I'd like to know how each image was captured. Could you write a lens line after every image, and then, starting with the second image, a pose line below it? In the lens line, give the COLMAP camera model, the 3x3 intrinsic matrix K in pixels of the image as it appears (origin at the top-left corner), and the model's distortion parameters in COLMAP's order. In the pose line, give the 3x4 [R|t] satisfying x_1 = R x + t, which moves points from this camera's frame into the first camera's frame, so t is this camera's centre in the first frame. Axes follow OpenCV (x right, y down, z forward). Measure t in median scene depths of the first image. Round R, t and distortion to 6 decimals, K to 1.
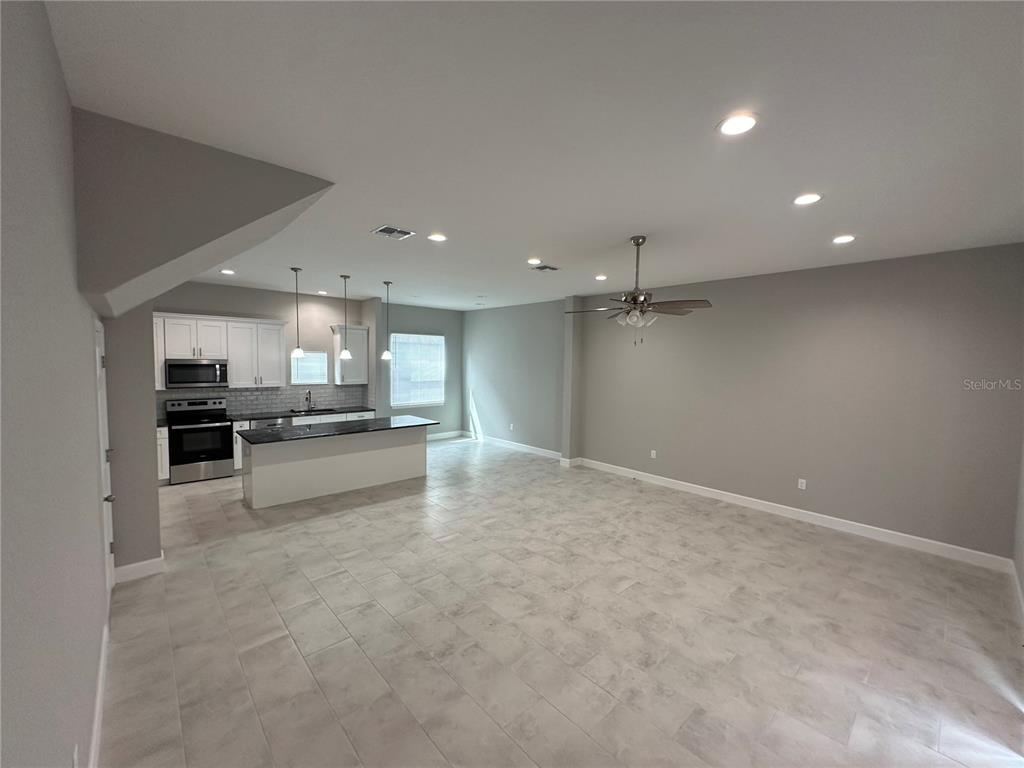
lens RADIAL K [[411.0, 0, 511.3], [0, 411.0, 381.7], [0, 0, 1]] dist [0.001934, 0.000531]
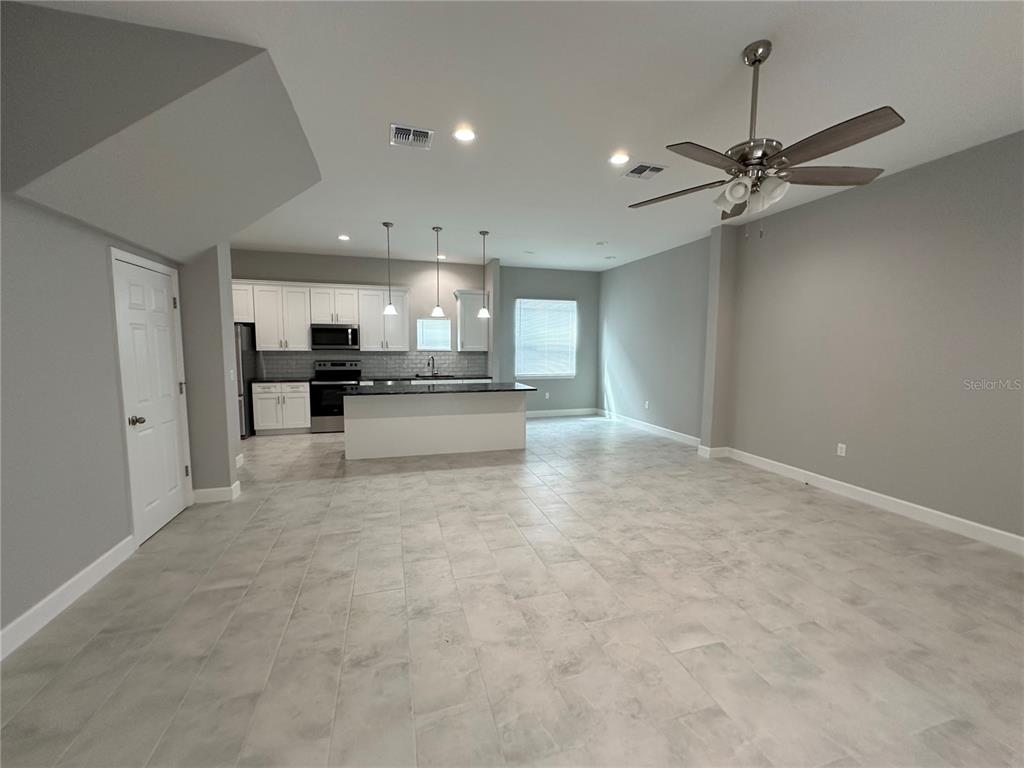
lens RADIAL K [[411.0, 0, 513.1], [0, 411.0, 381.6], [0, 0, 1]] dist [0.001934, 0.000531]
pose [[0.900289, 0.027704, -0.434410, 0.198412], [-0.015735, 0.999392, 0.031126, 0.072486], [0.435008, -0.021187, 0.900177, 0.247545]]
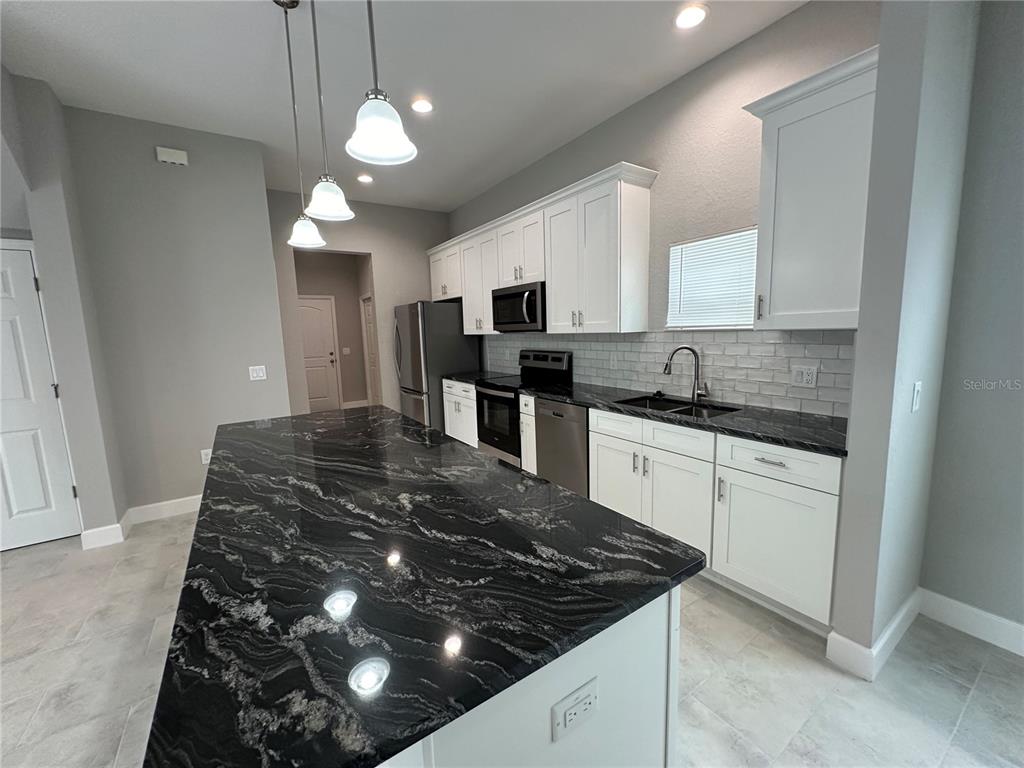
lens RADIAL K [[411.0, 0, 510.5], [0, 411.0, 381.1], [0, 0, 1]] dist [0.001934, 0.000531]
pose [[-0.158397, 0.110385, -0.981186, -0.166921], [-0.027140, 0.992869, 0.116080, 0.020980], [0.987002, 0.045016, -0.154271, 1.335693]]
